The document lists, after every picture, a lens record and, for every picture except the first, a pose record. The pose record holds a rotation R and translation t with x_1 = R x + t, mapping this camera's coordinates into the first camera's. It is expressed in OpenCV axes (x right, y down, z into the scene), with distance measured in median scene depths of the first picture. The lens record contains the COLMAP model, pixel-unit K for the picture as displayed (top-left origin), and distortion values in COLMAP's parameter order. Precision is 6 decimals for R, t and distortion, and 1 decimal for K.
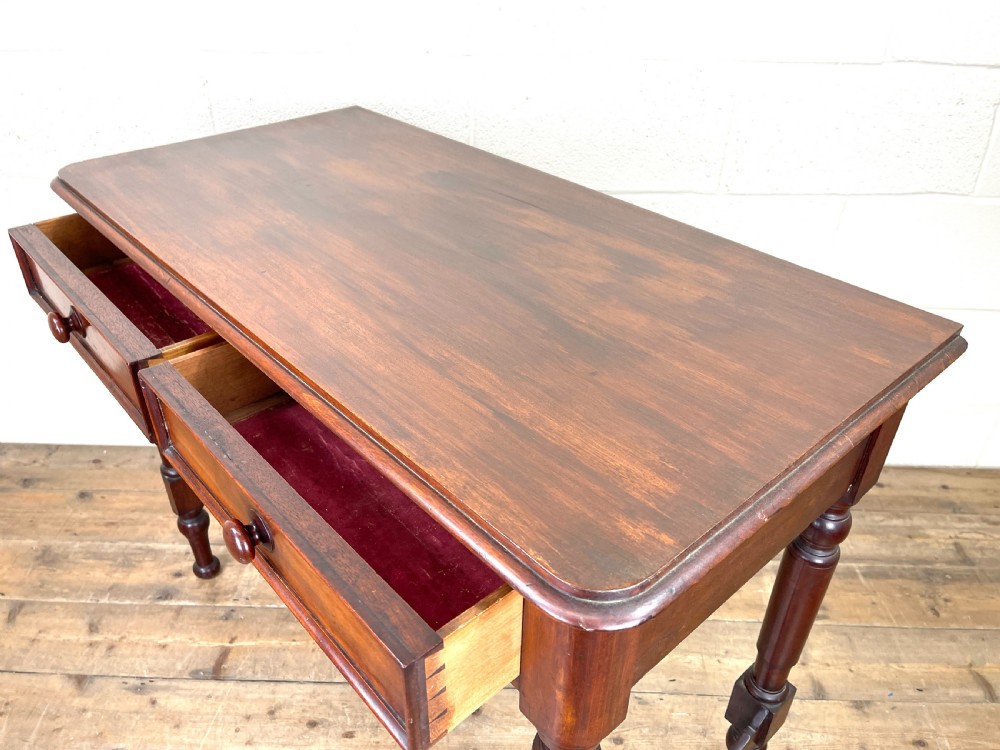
lens RADIAL K [[760.9, 0, 503.8], [0, 760.9, 379.4], [0, 0, 1]] dist [0.077658, -0.101931]
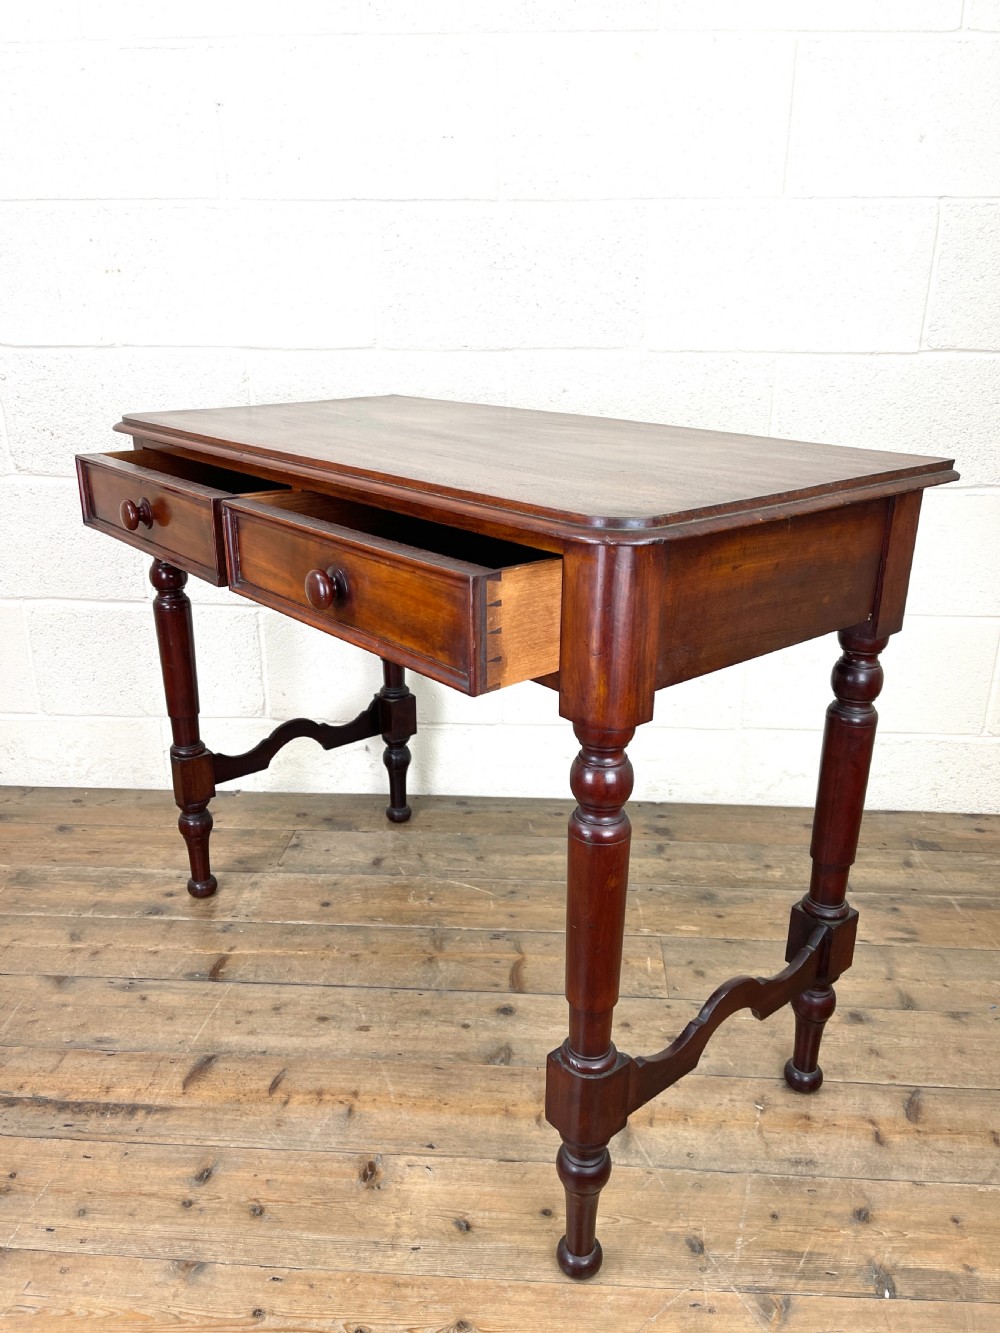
lens RADIAL K [[1014.3, 0, 502.8], [0, 1014.3, 669.0], [0, 0, 1]] dist [0.077658, -0.101931]
pose [[0.999515, 0.002988, -0.030992, -0.007313], [-0.010601, 0.968566, -0.248531, 0.318191], [0.029276, 0.248739, 0.968128, -0.203047]]
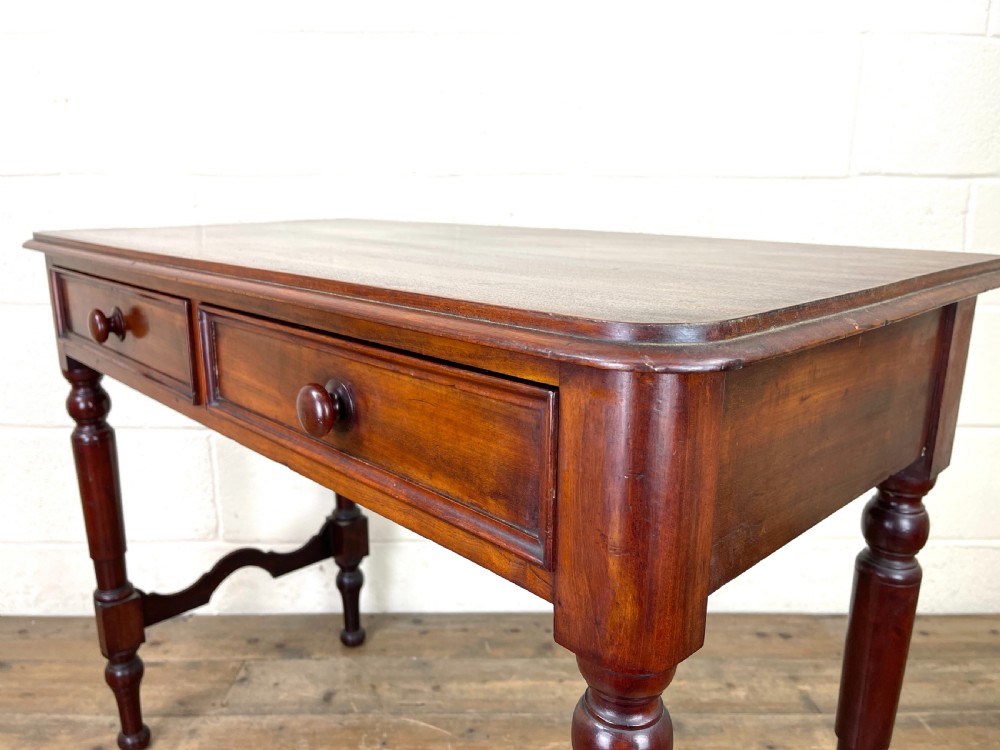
lens RADIAL K [[760.9, 0, 501.0], [0, 760.9, 382.6], [0, 0, 1]] dist [0.077658, -0.101931]
pose [[0.999361, -0.017245, 0.031305, -0.020162], [0.026793, 0.941185, -0.336827, 0.191593], [-0.023656, 0.337450, 0.941046, 0.108965]]
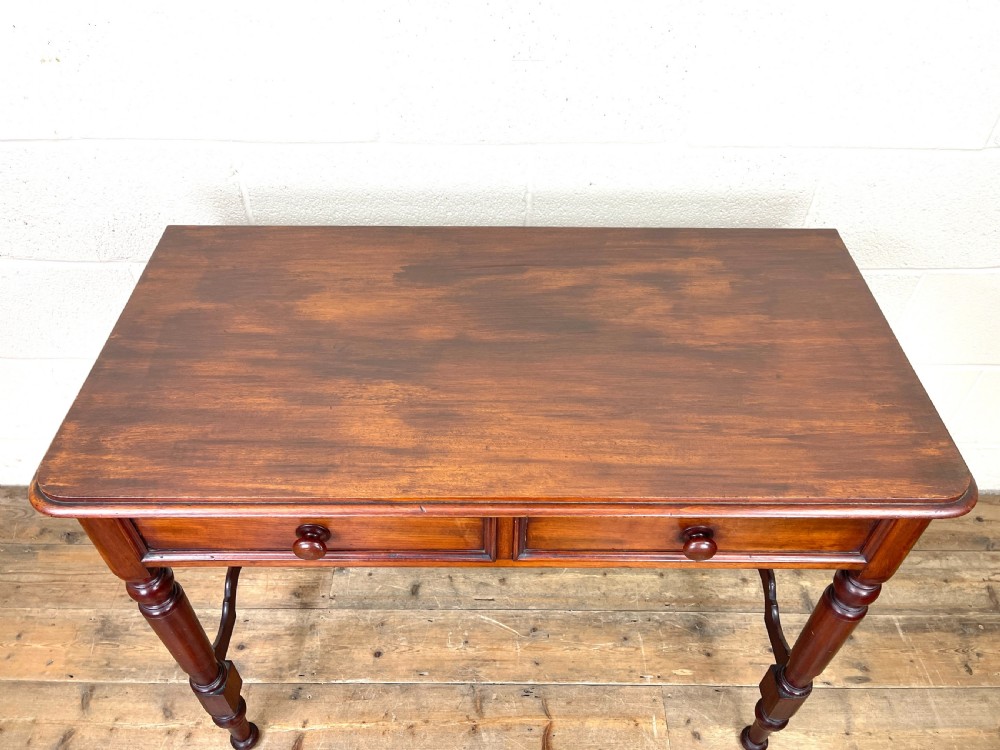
lens RADIAL K [[760.9, 0, 501.7], [0, 760.9, 368.8], [0, 0, 1]] dist [0.077658, -0.101931]
pose [[0.999576, -0.018109, 0.022790, -0.101694], [0.013242, 0.980110, 0.198015, -0.335827], [-0.025923, -0.197629, 0.979934, 0.067284]]
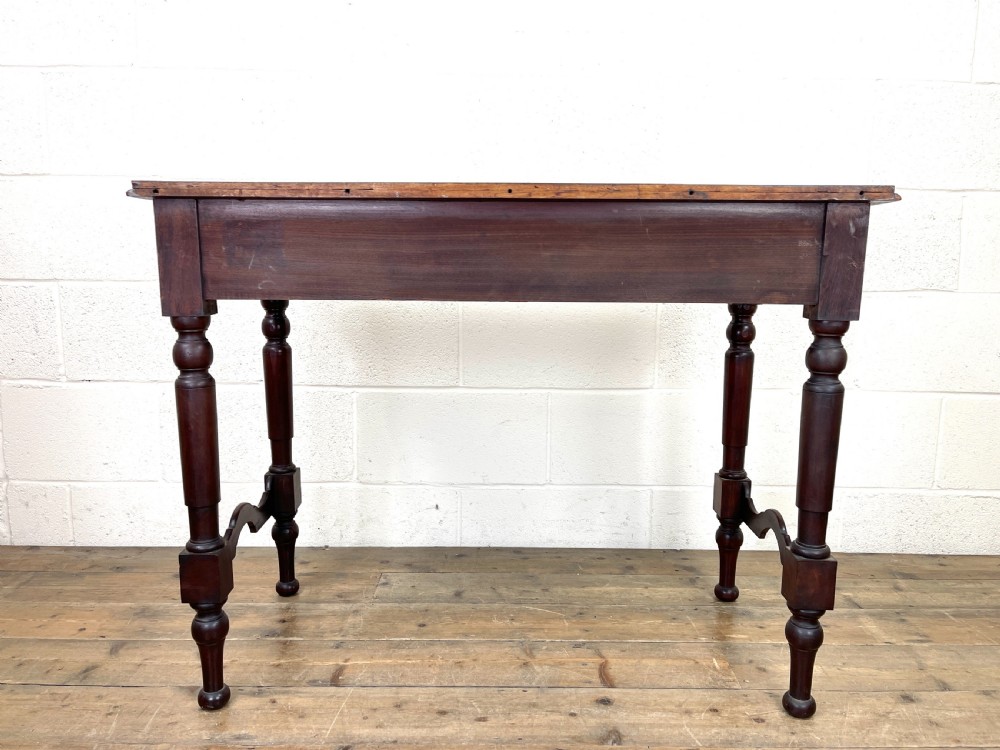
lens RADIAL K [[760.9, 0, 505.0], [0, 760.9, 381.6], [0, 0, 1]] dist [0.077658, -0.101931]
pose [[0.999251, -0.001905, 0.038649, -0.187918], [0.018353, 0.902637, -0.430011, 0.446020], [-0.034067, 0.430398, 0.901996, -0.047760]]
